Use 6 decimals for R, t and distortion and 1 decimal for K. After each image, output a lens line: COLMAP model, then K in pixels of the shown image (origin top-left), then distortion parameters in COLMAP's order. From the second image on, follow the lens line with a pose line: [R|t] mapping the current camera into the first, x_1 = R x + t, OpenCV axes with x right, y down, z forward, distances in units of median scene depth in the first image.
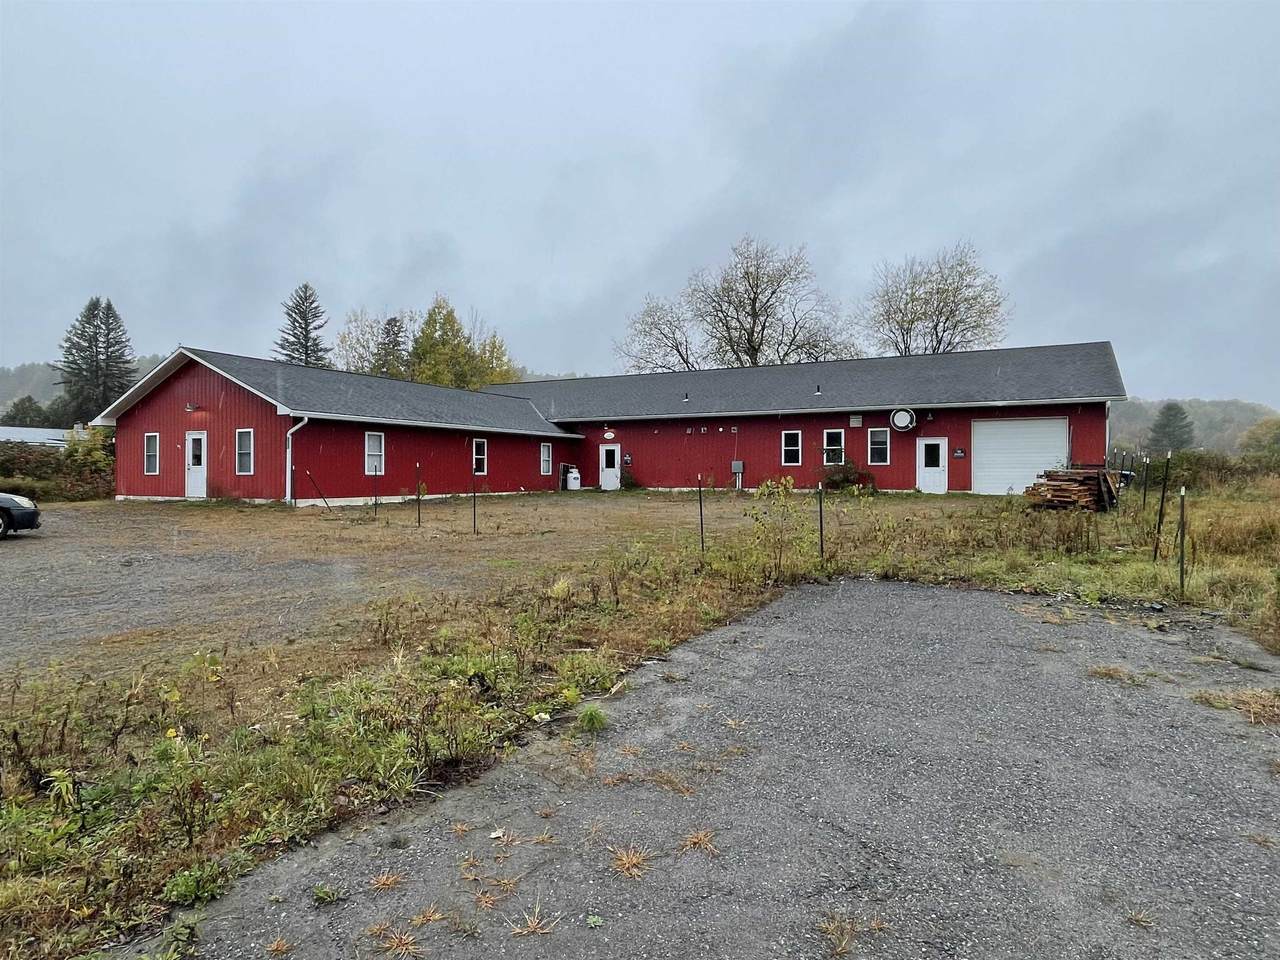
lens RADIAL K [[743.5, 0, 646.9], [0, 743.5, 478.7], [0, 0, 1]] dist [0.025143, -0.040102]
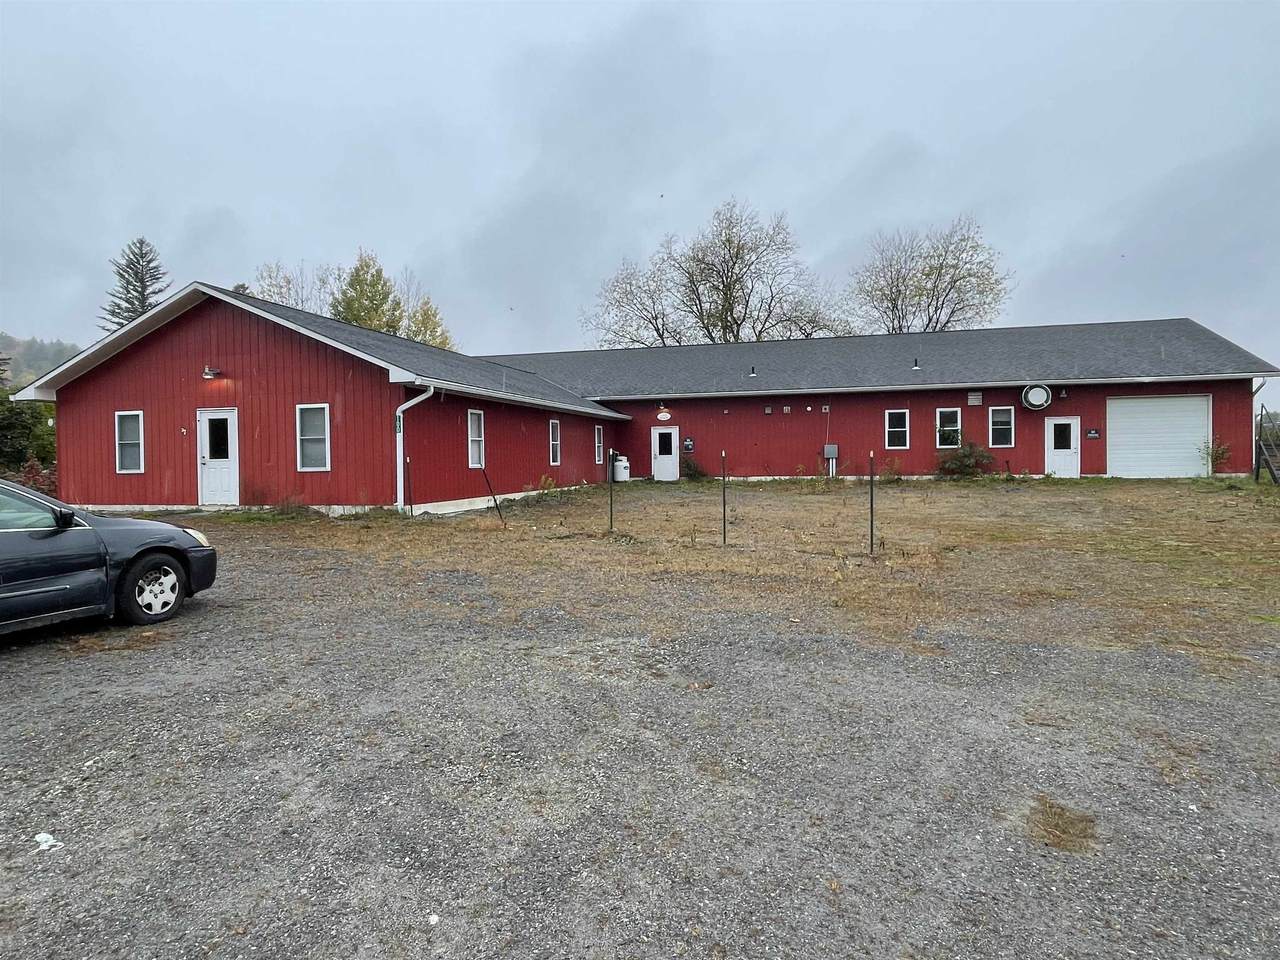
lens RADIAL K [[746.8, 0, 640.0], [0, 746.8, 480.0], [0, 0, 1]] dist [-0.000434, -0.000418]
pose [[0.977062, -0.020047, 0.212011, -0.281747], [0.015699, 0.999631, 0.022174, -0.005437], [-0.212377, -0.018337, 0.977016, 0.191494]]
